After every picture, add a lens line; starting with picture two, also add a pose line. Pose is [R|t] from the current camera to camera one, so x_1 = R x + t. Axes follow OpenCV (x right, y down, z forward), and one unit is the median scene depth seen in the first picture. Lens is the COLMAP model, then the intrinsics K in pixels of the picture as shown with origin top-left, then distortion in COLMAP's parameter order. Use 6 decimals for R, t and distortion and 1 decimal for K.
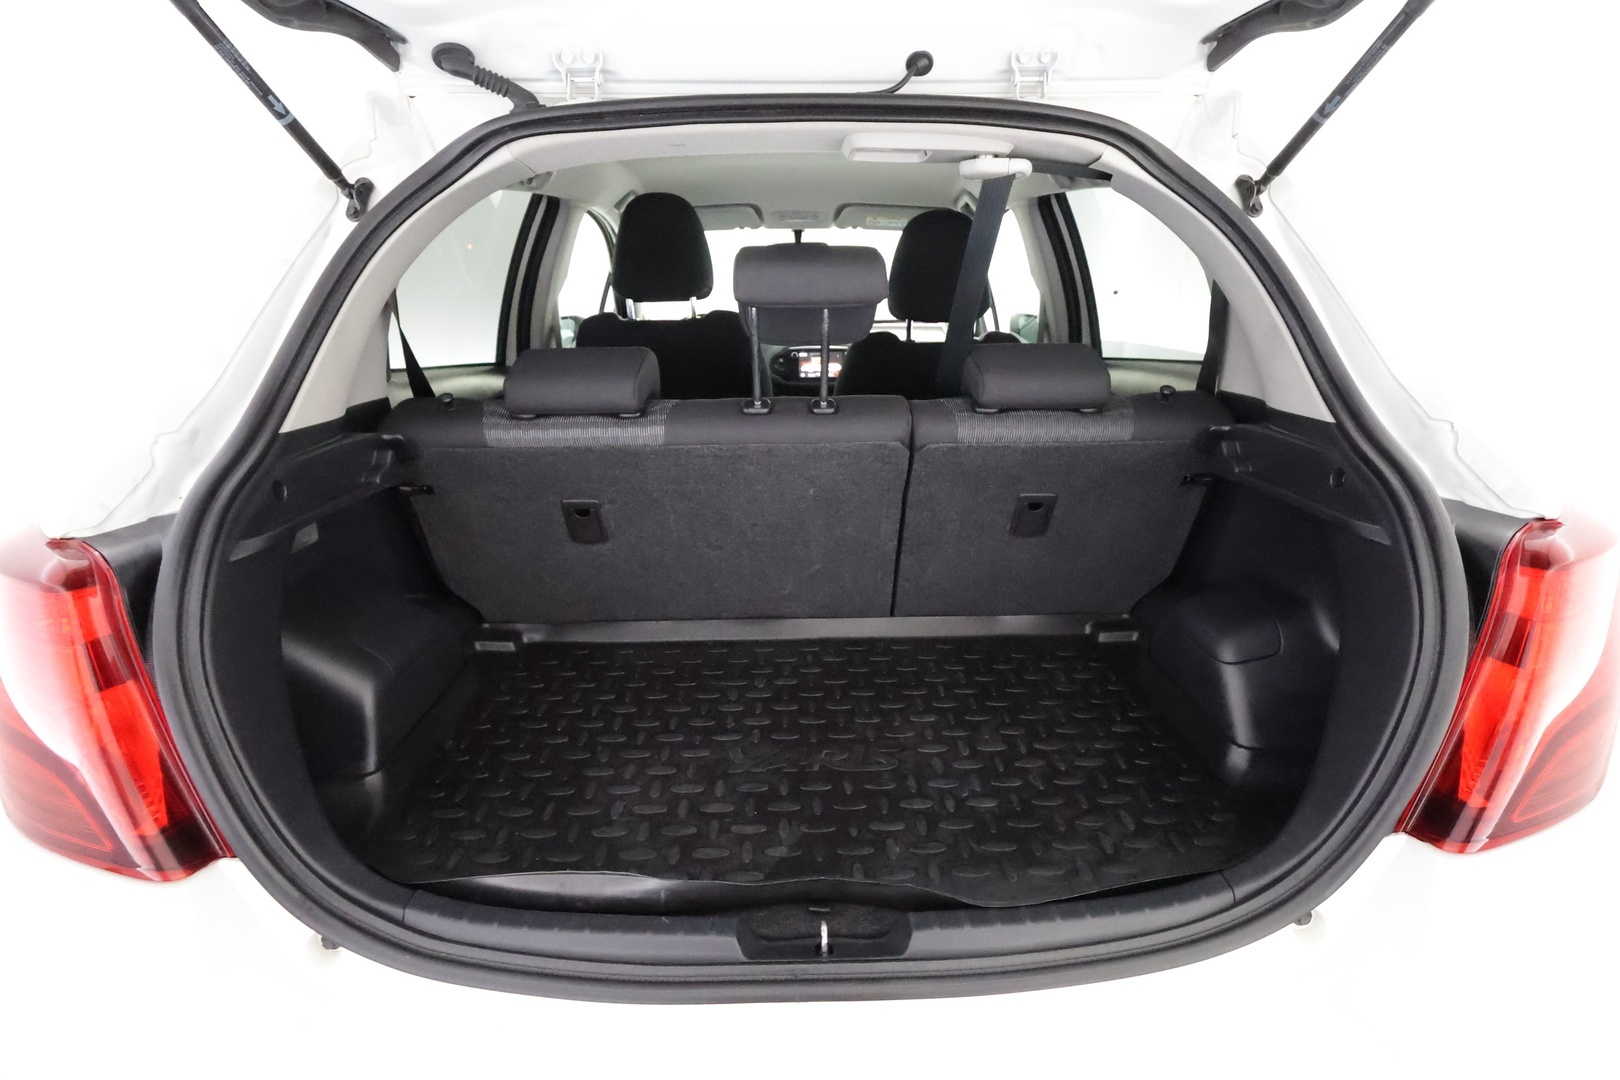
lens RADIAL K [[749.0, 0, 807.1], [0, 749.0, 542.1], [0, 0, 1]] dist [0.003817, -0.000618]
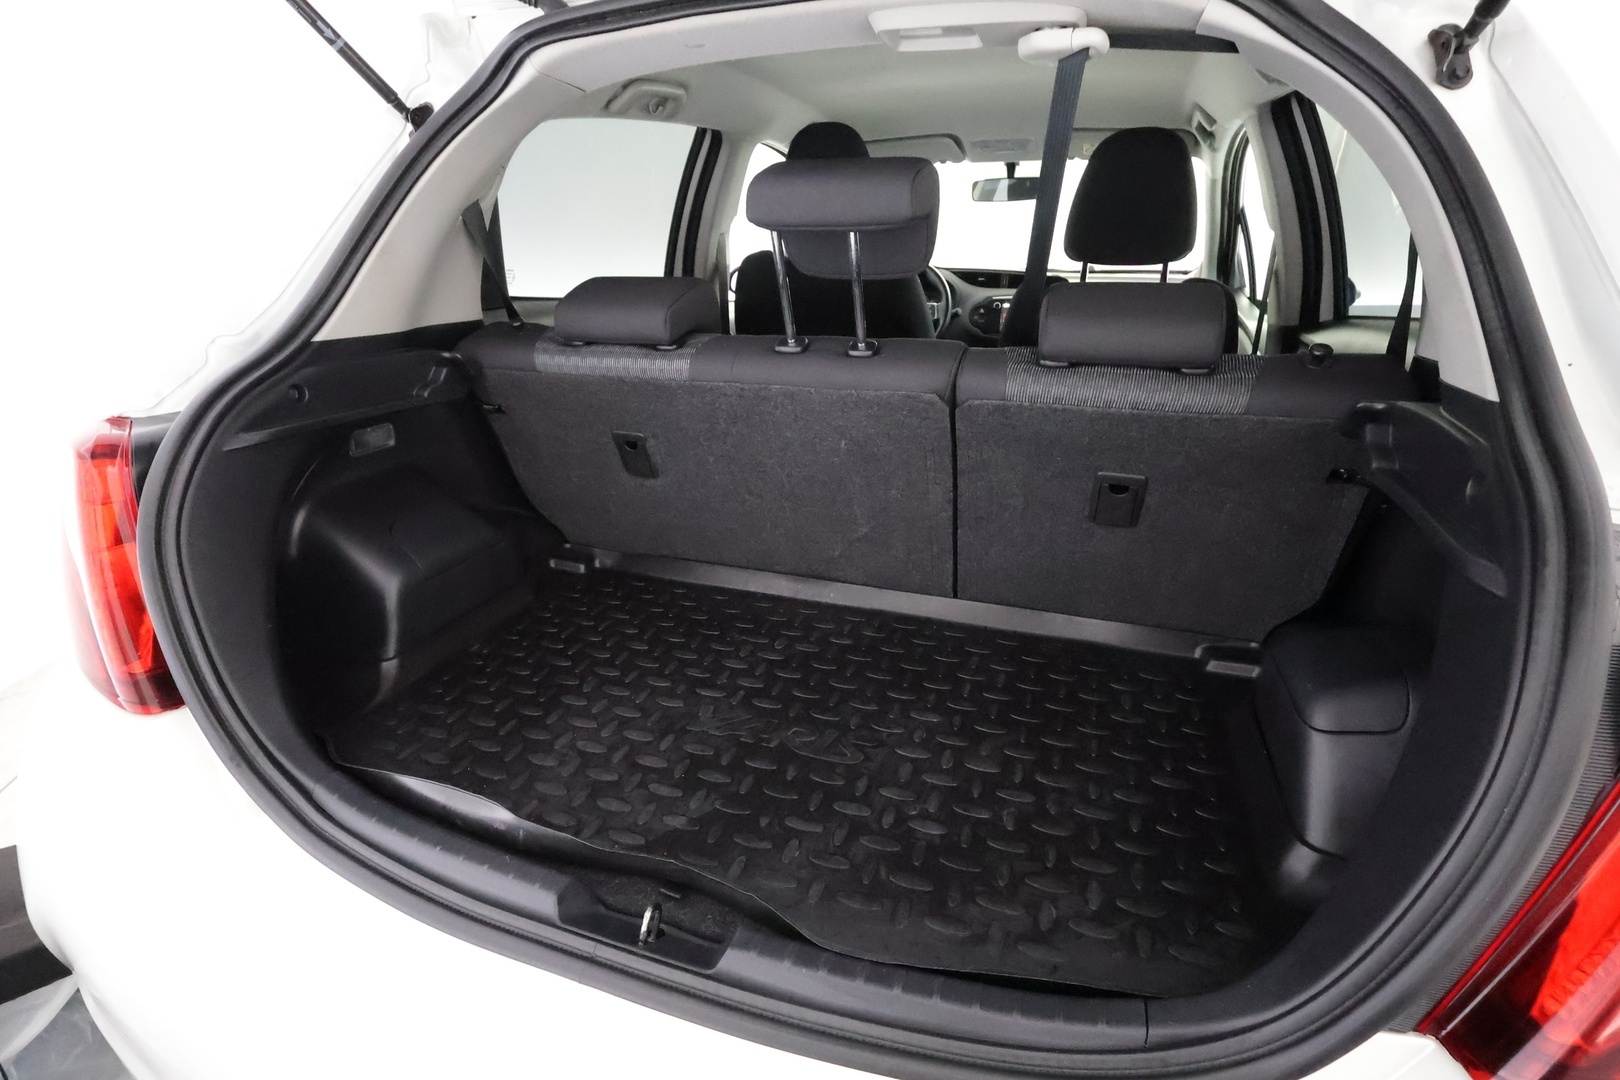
lens RADIAL K [[749.0, 0, 807.1], [0, 749.0, 542.1], [0, 0, 1]] dist [0.003817, -0.000618]
pose [[0.937279, 0.133965, -0.321811, 0.283543], [-0.115660, 0.990420, 0.075436, -0.015106], [0.328833, -0.033483, 0.943794, 0.143959]]
